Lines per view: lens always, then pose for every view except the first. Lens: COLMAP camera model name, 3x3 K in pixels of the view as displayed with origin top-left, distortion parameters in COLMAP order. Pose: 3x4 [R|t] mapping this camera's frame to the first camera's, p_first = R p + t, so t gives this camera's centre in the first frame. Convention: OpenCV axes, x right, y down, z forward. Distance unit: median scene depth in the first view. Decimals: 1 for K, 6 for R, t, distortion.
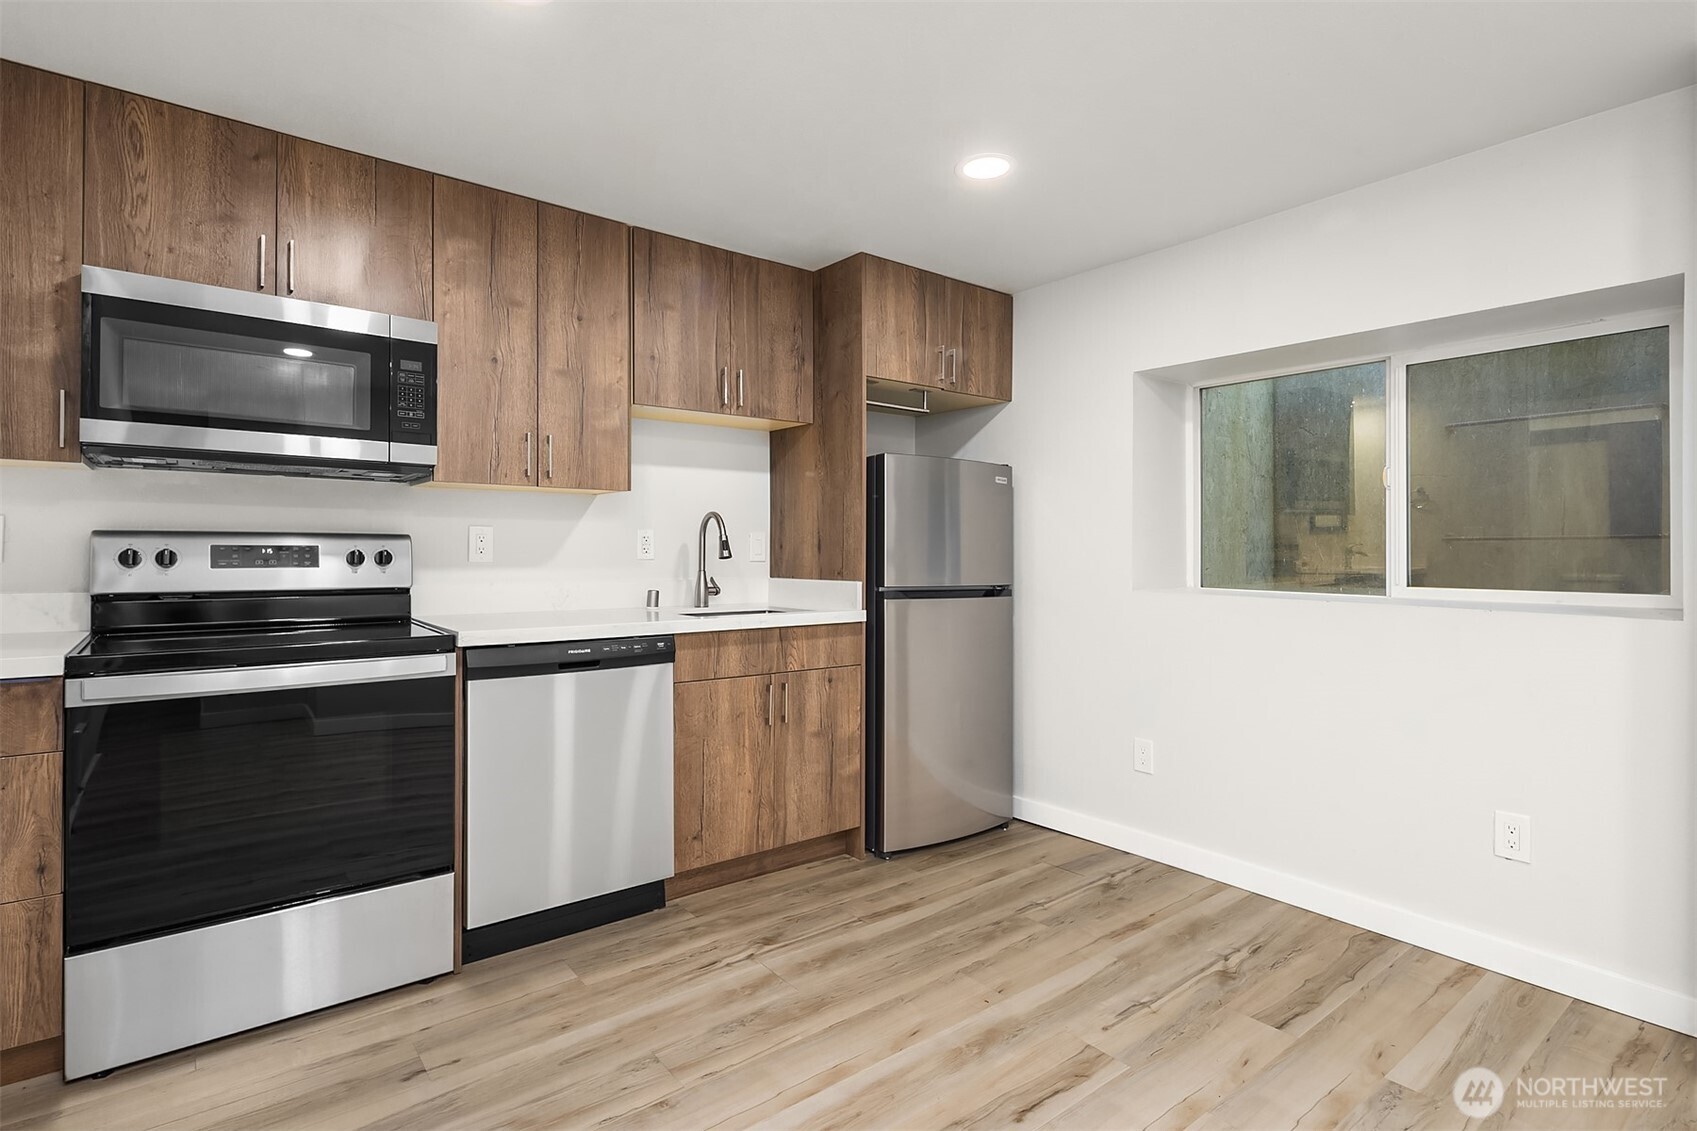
lens RADIAL K [[831.2, 0, 848.5], [0, 831.2, 565.5], [0, 0, 1]] dist [-0.000242, -0.001249]
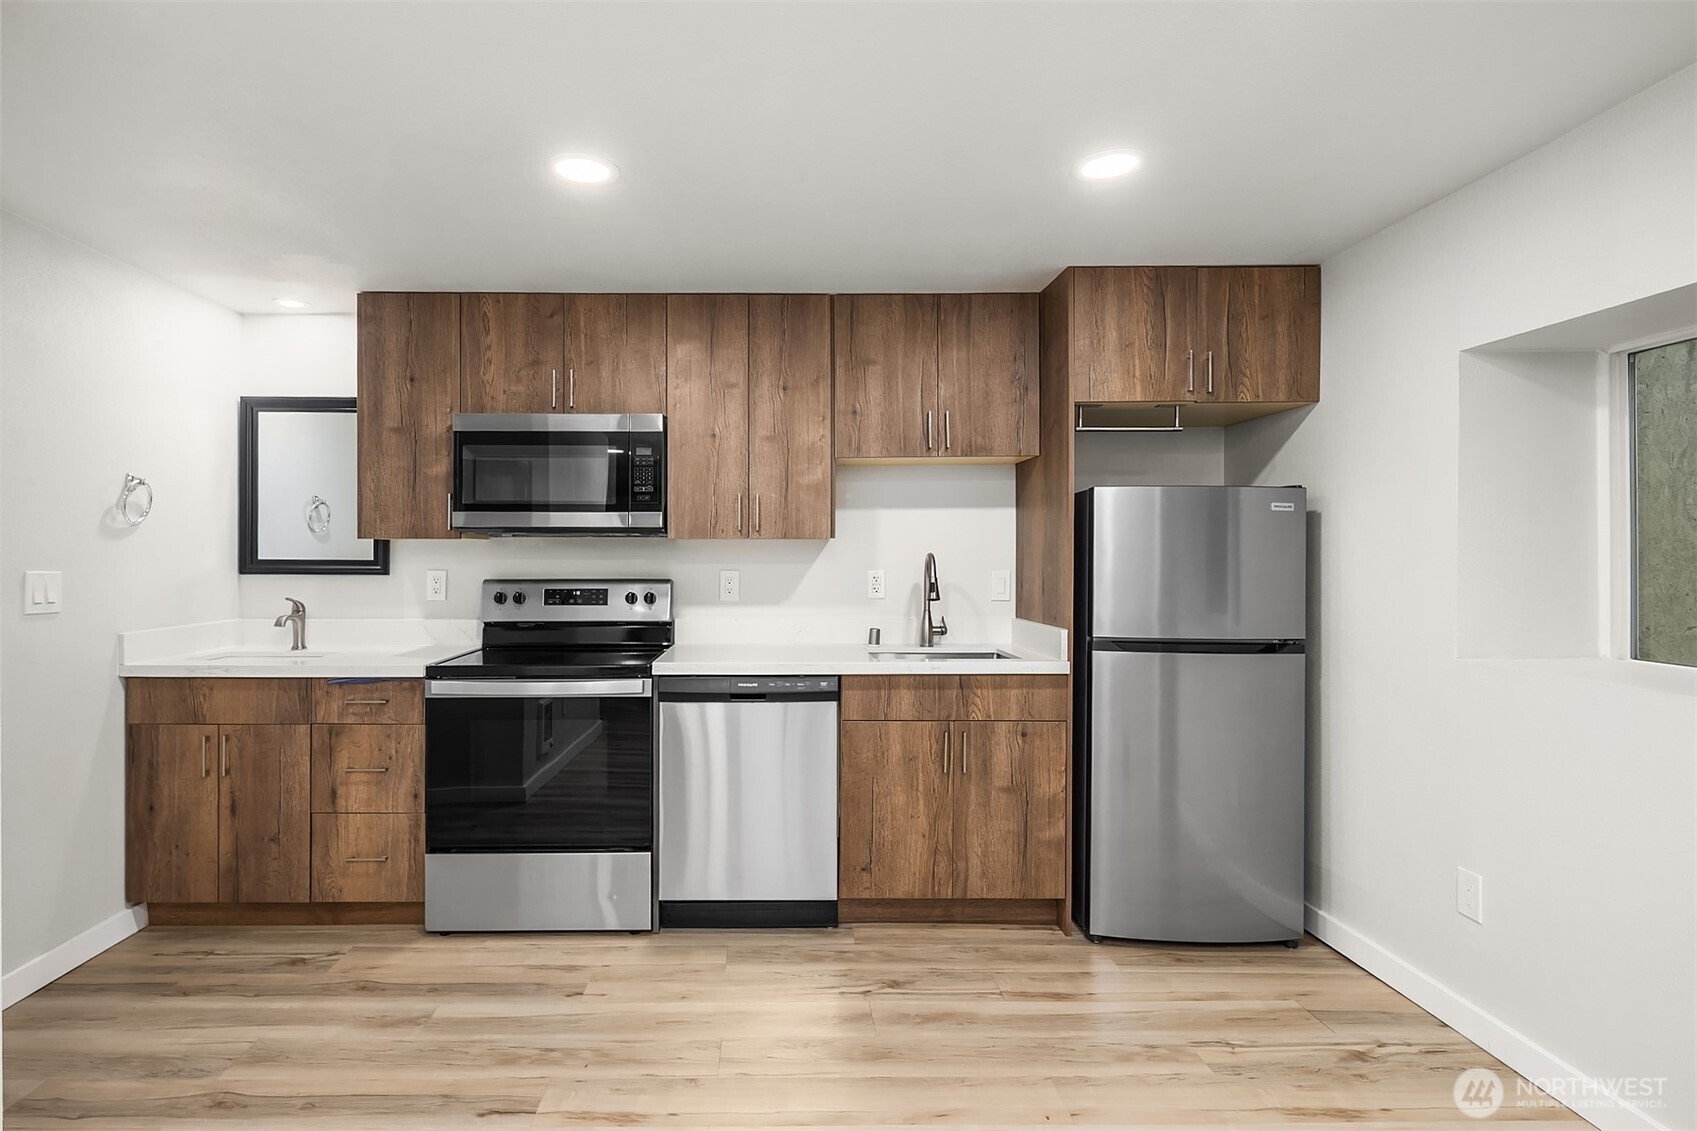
lens RADIAL K [[905.8, 0, 848.5], [0, 905.8, 565.5], [0, 0, 1]] dist [0.000769, -0.000283]
pose [[0.785376, 0.006401, -0.618985, 0.492374], [-0.005010, 0.999980, 0.003985, -0.059869], [0.618998, -0.000029, 0.785392, 0.083642]]
